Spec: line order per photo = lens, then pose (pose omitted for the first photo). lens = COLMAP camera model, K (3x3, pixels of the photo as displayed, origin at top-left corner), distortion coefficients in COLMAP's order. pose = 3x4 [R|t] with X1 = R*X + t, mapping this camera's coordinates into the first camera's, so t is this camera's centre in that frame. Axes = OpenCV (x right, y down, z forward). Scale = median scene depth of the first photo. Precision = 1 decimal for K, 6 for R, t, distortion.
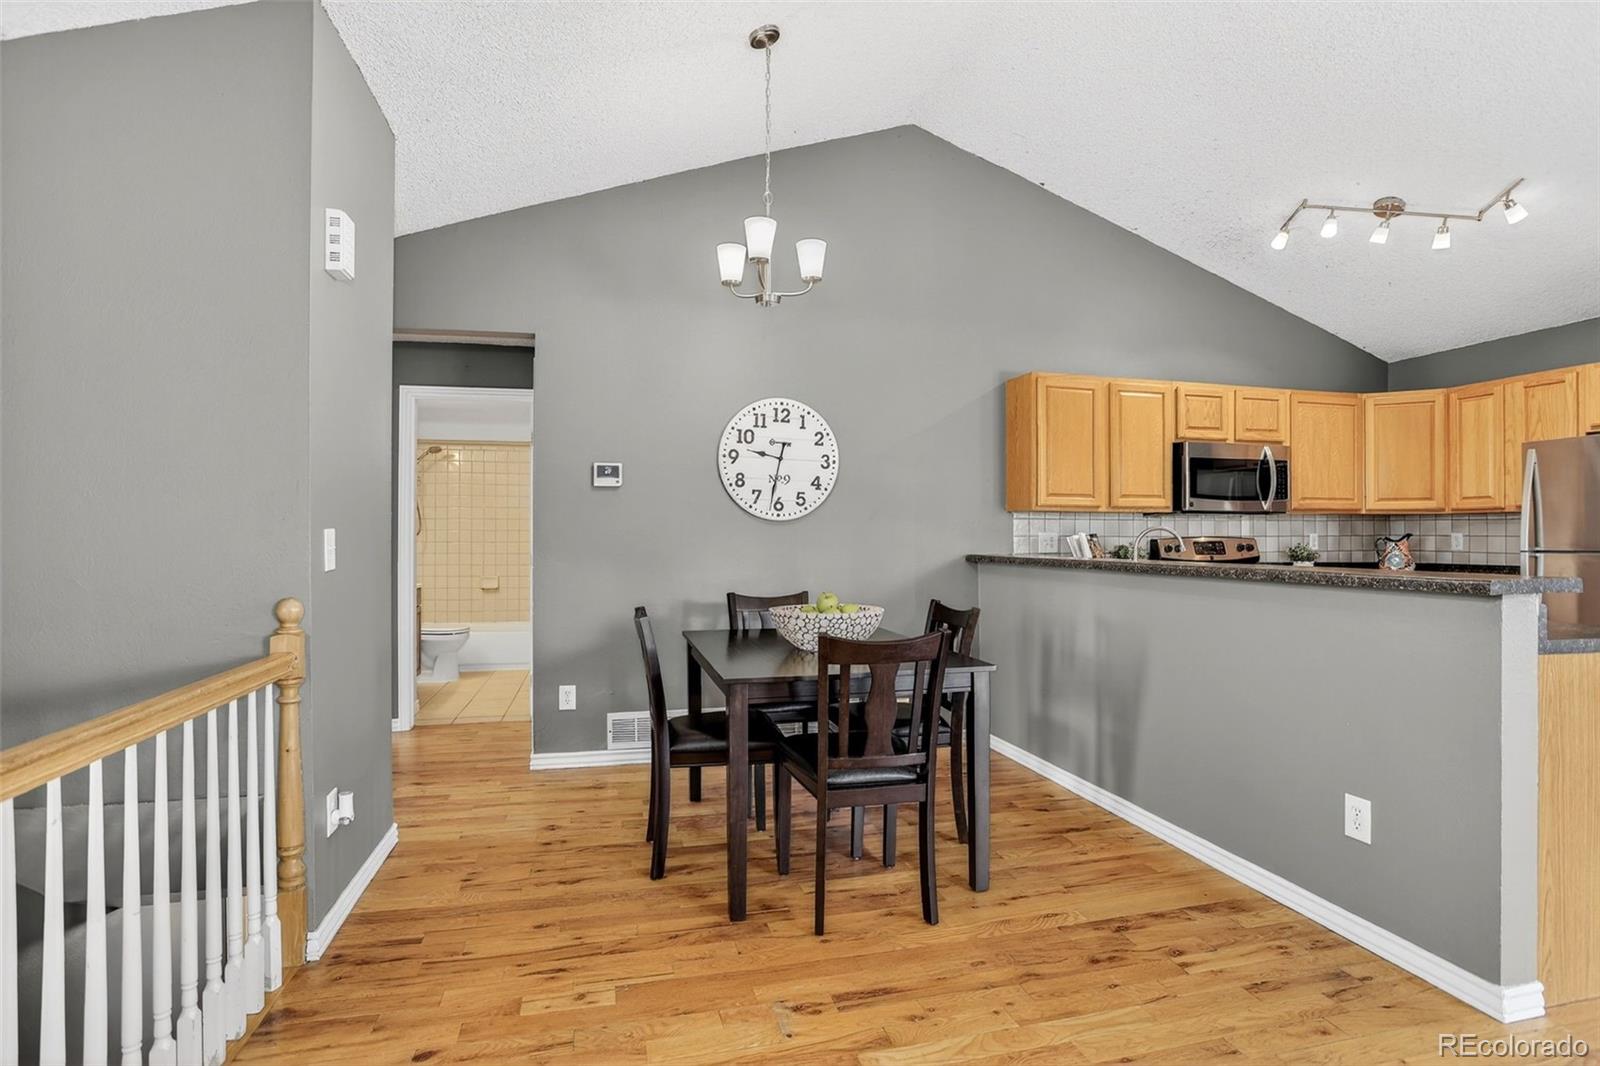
lens RADIAL K [[778.1, 0, 800.0], [0, 778.1, 533.0], [0, 0, 1]] dist [-0.057146, 0.022950]
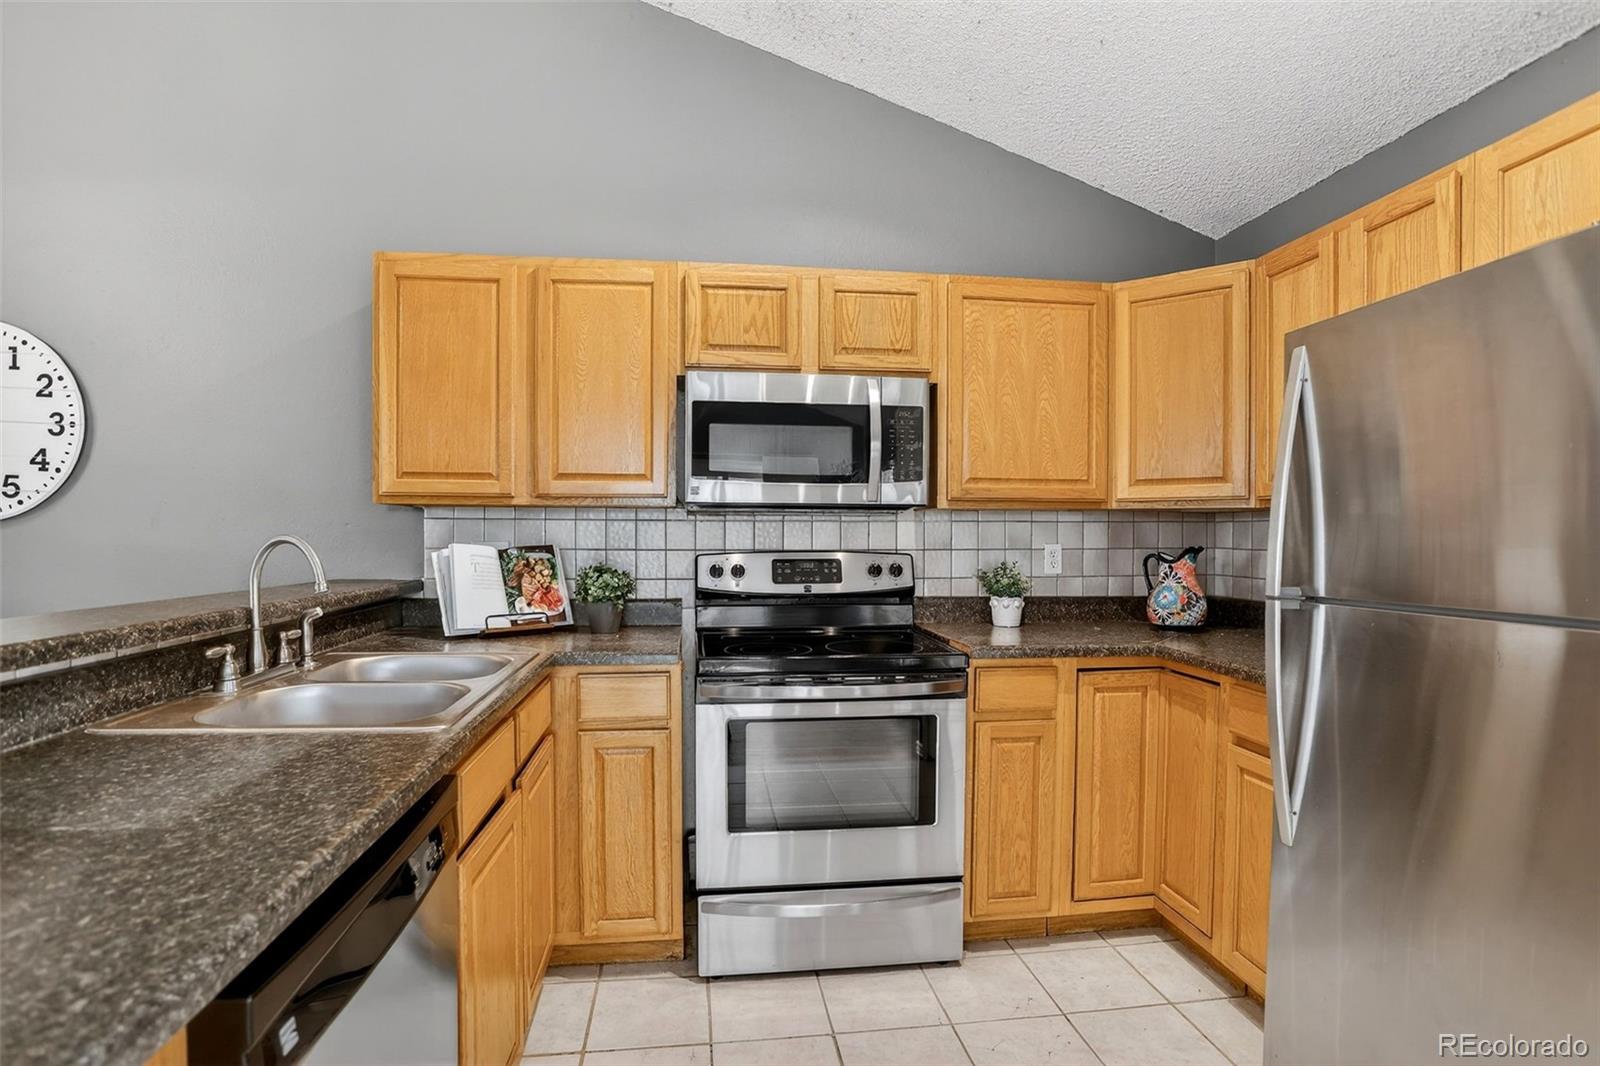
lens RADIAL K [[778.1, 0, 800.0], [0, 778.1, 533.0], [0, 0, 1]] dist [-0.057146, 0.022950]
pose [[0.992707, 0.001546, -0.120541, 0.657459], [-0.001470, 0.999999, 0.000718, -0.009037], [0.120542, -0.000535, 0.992708, 0.487872]]
